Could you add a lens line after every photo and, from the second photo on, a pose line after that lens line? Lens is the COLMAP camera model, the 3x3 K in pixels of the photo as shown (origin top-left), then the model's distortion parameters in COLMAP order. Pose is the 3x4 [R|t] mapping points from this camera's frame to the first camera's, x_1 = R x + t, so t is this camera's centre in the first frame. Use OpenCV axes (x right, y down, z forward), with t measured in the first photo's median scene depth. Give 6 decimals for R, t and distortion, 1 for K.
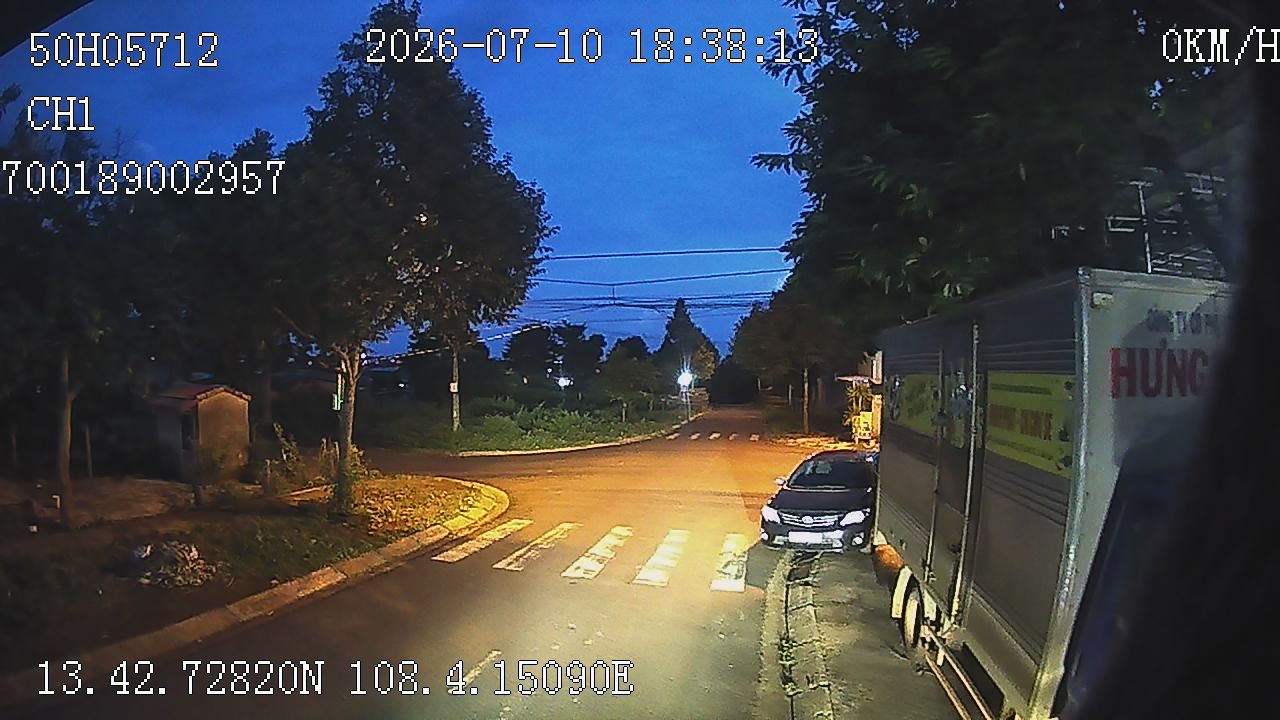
lens RADIAL K [[823.4, 0, 605.0], [0, 823.4, 360.9], [0, 0, 1]] dist [-0.284388, 0.000866]
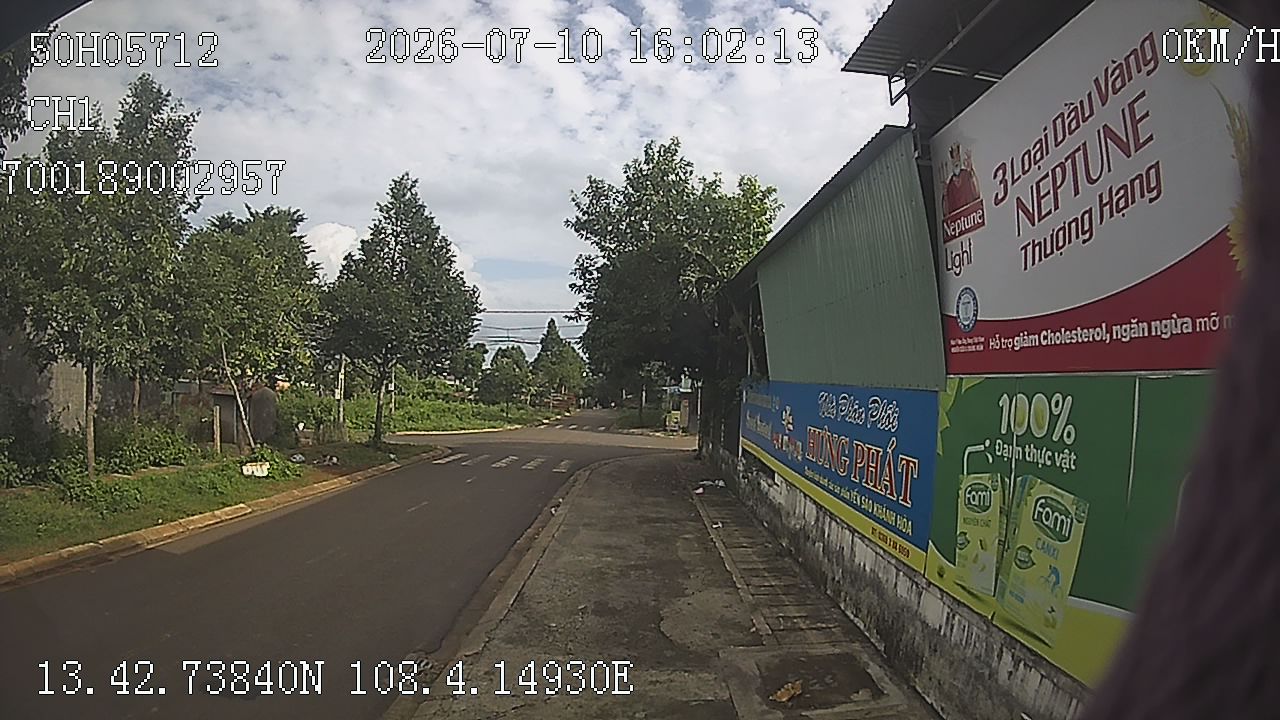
lens RADIAL K [[1099.7, 0, 642.1], [0, 1099.7, 371.1], [0, 0, 1]] dist [-0.404894, 0.013978]
pose [[0.986654, 0.026616, 0.160642, -0.056561], [-0.028289, 0.999567, 0.008132, -0.023018], [-0.160356, -0.012568, 0.986979, -0.942684]]
